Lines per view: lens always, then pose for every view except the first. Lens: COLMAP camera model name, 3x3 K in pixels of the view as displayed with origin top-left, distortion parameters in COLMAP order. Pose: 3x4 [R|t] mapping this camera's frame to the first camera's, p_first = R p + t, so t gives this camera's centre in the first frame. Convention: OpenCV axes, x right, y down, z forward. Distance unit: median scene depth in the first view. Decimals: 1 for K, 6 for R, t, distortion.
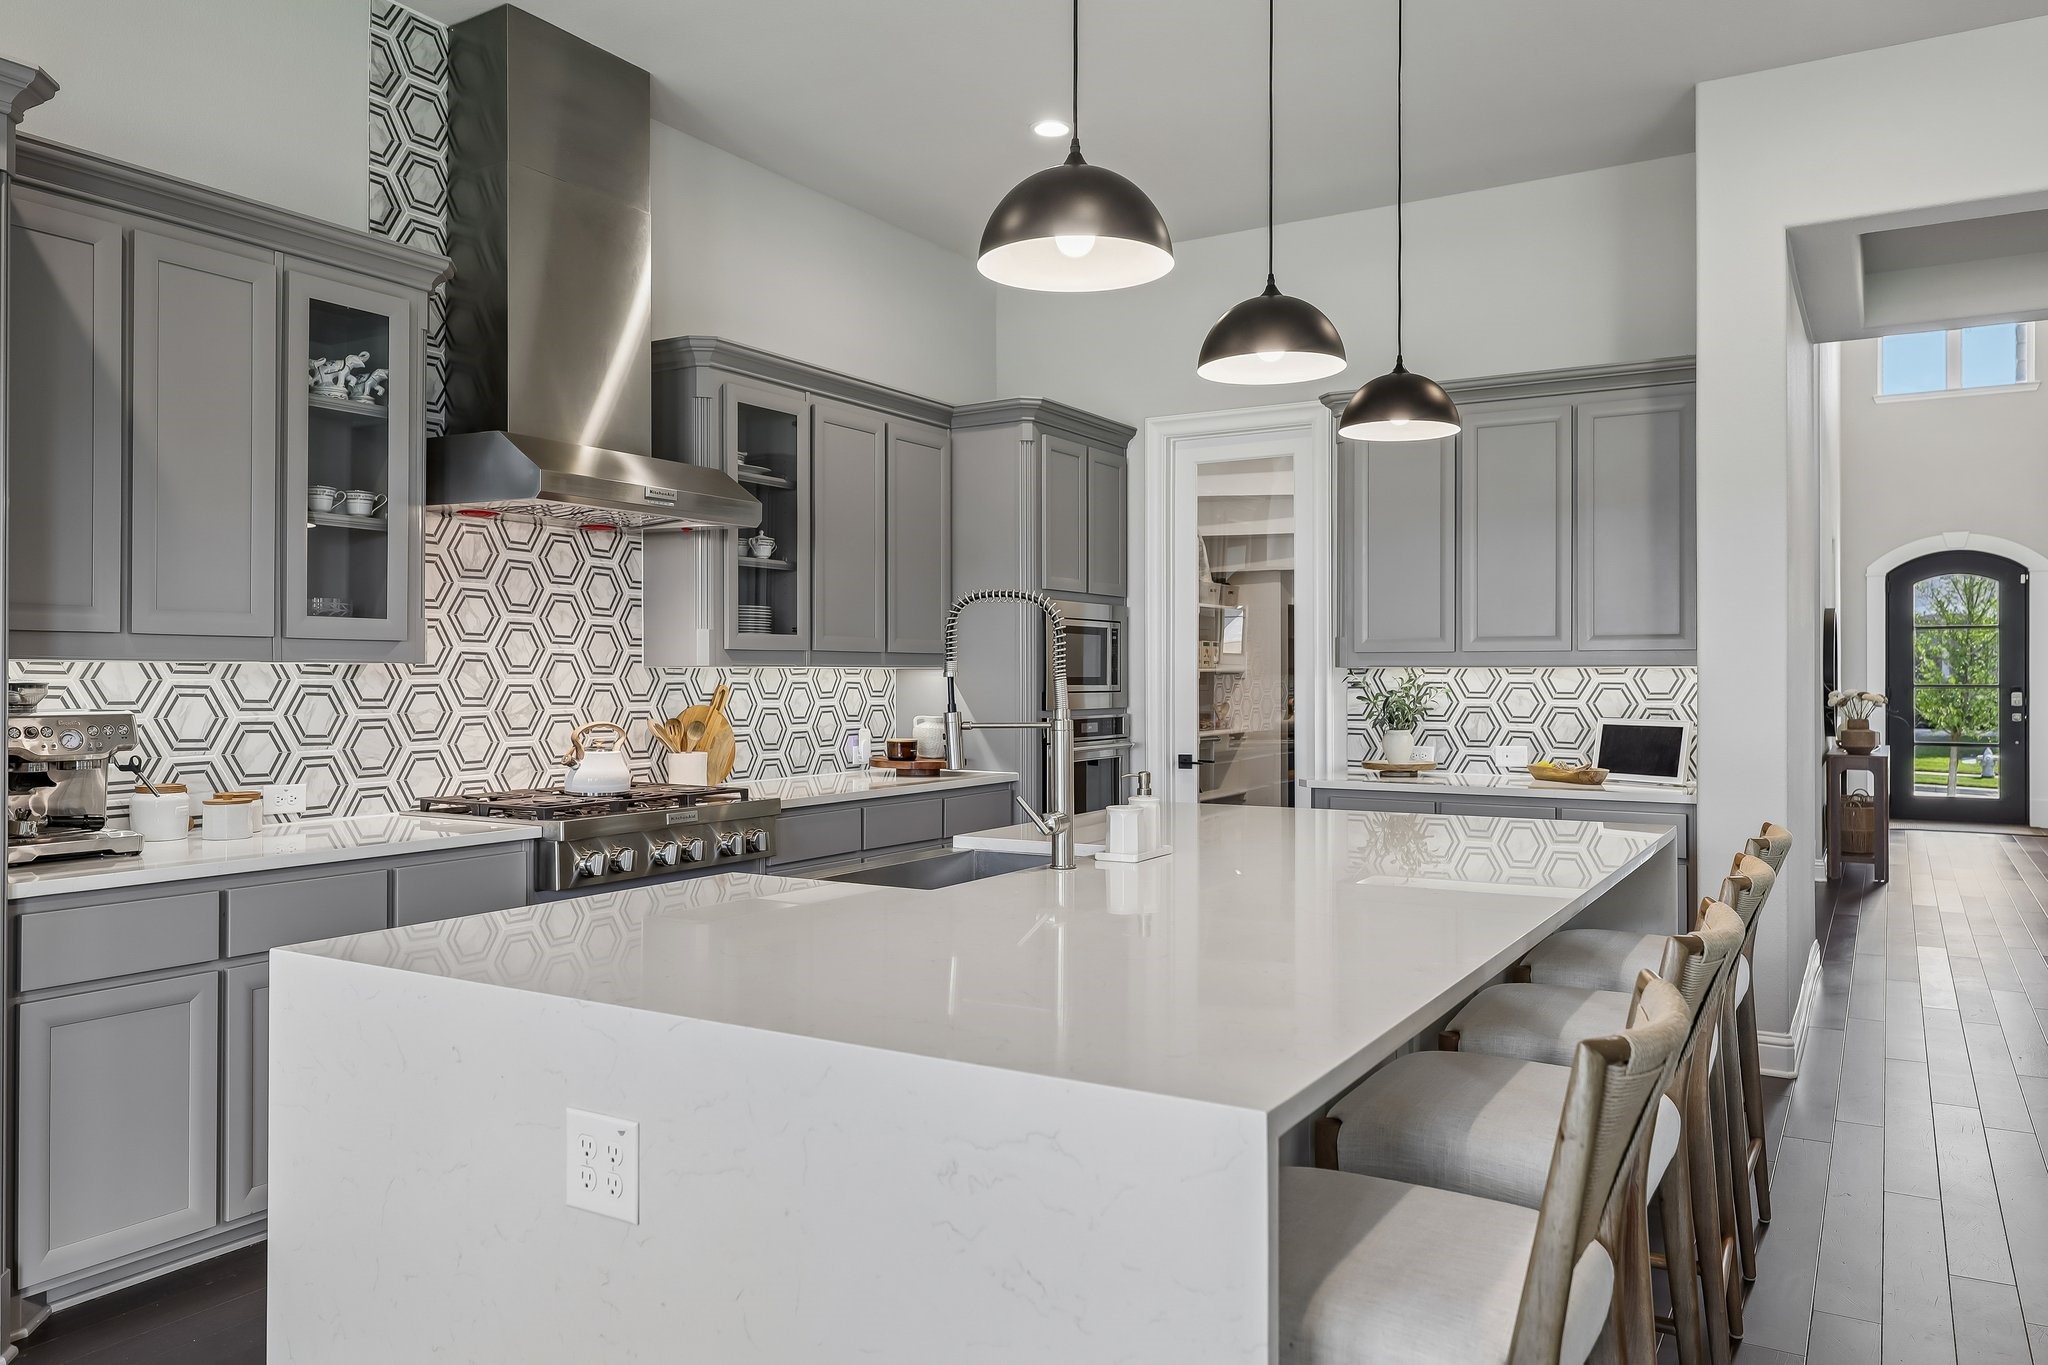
lens RADIAL K [[1431.4, 0, 1044.3], [0, 1431.4, 666.6], [0, 0, 1]] dist [0.026770, -0.011511]
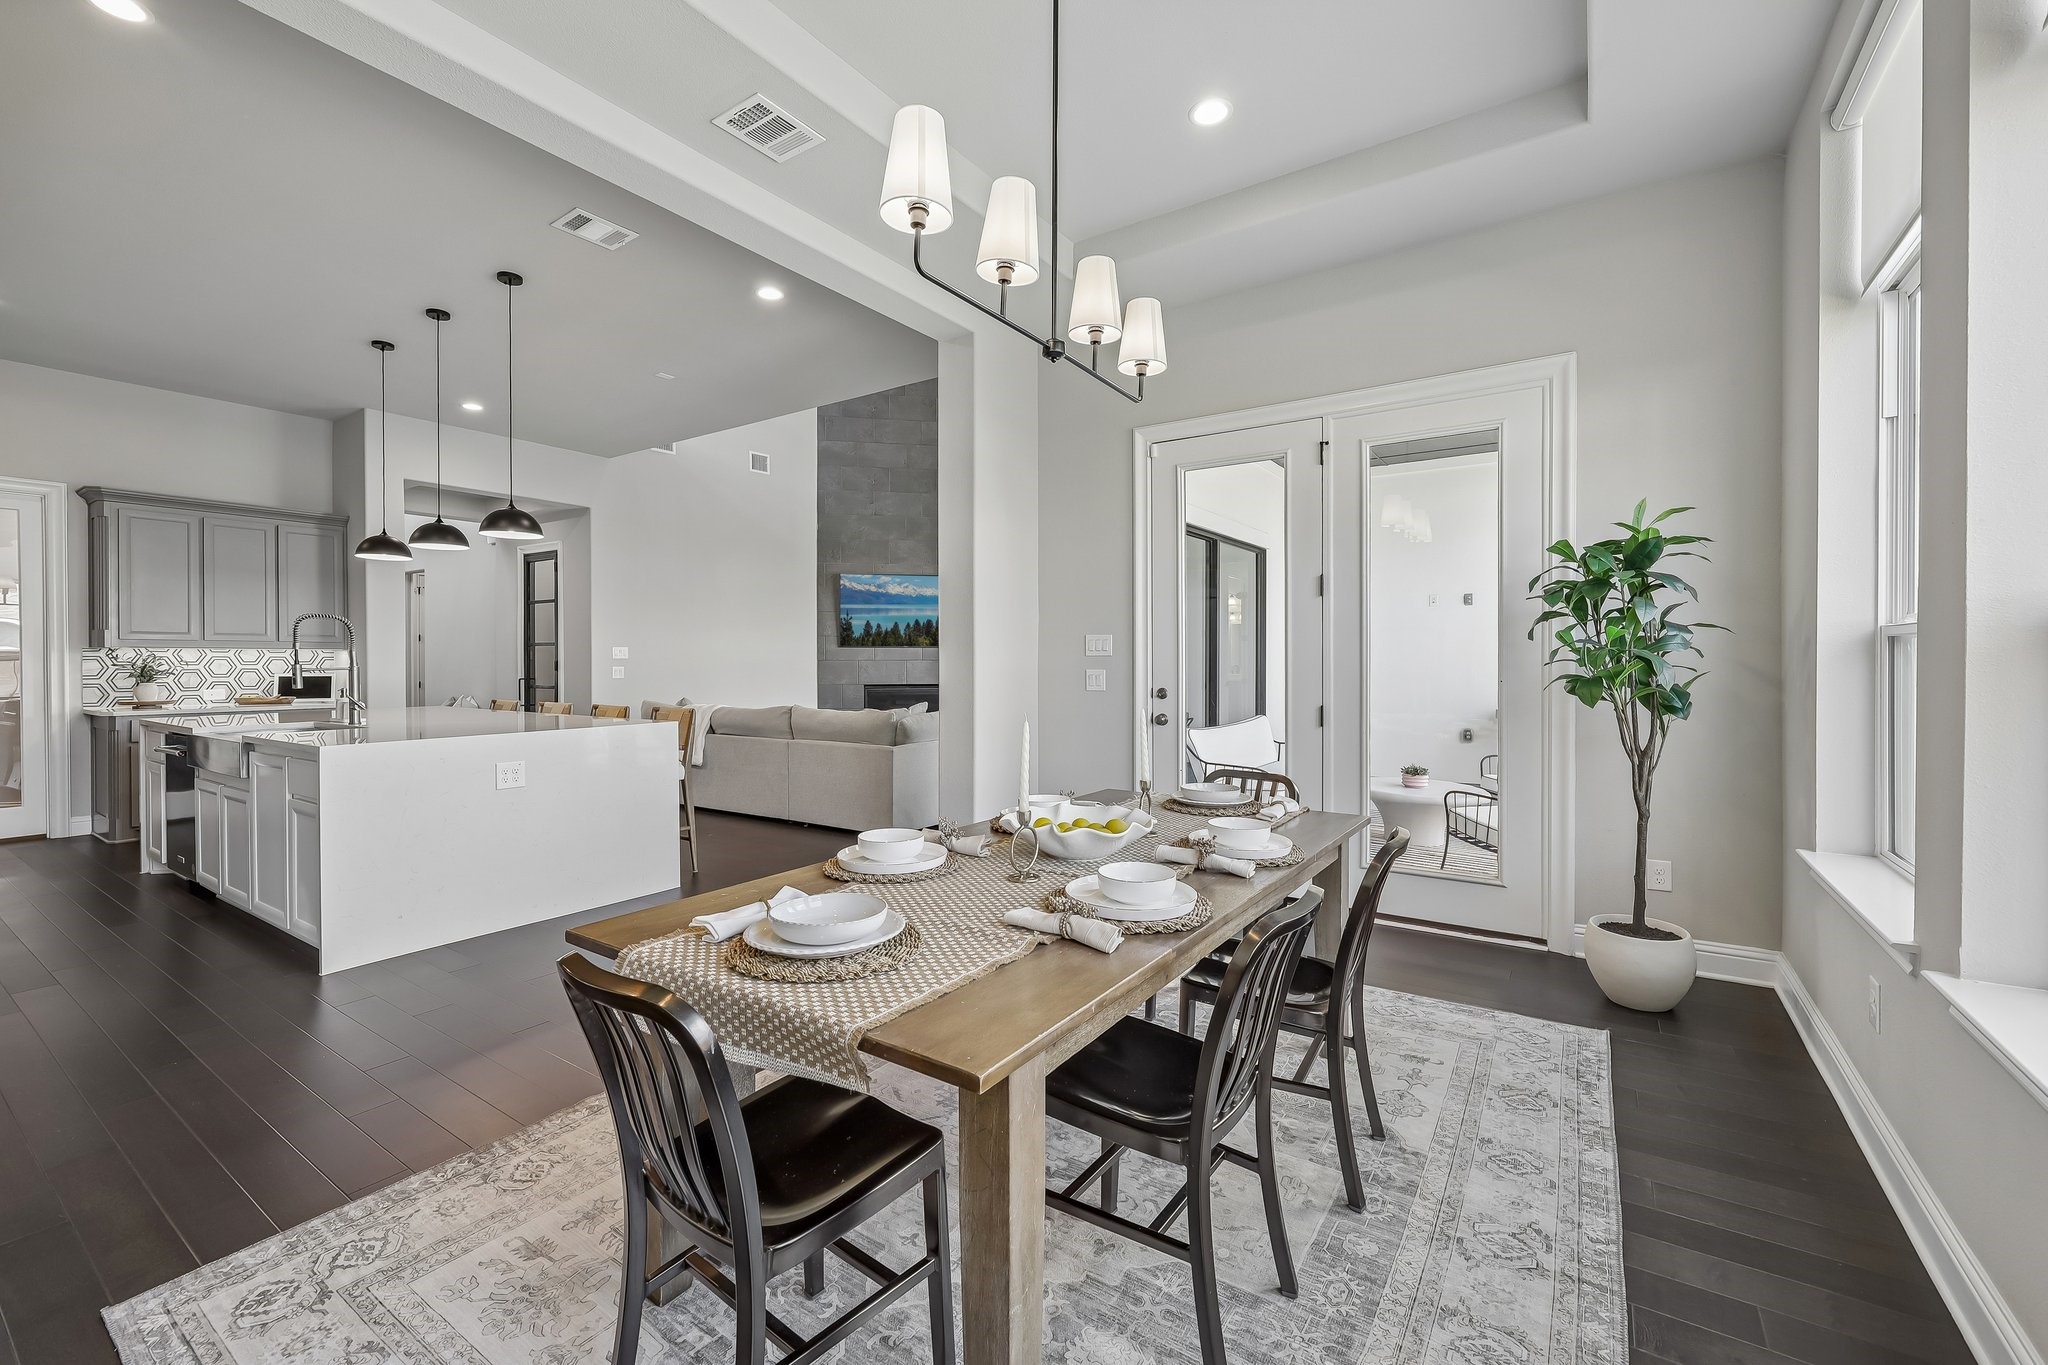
lens RADIAL K [[833.0, 0, 1030.3], [0, 833.0, 668.3], [0, 0, 1]] dist [-0.000375, 0.000979]
pose [[0.025490, -0.011054, 0.999614, -0.768278], [-0.007835, 0.999906, 0.011257, 0.005788], [-0.999644, -0.008119, 0.025401, -0.130743]]
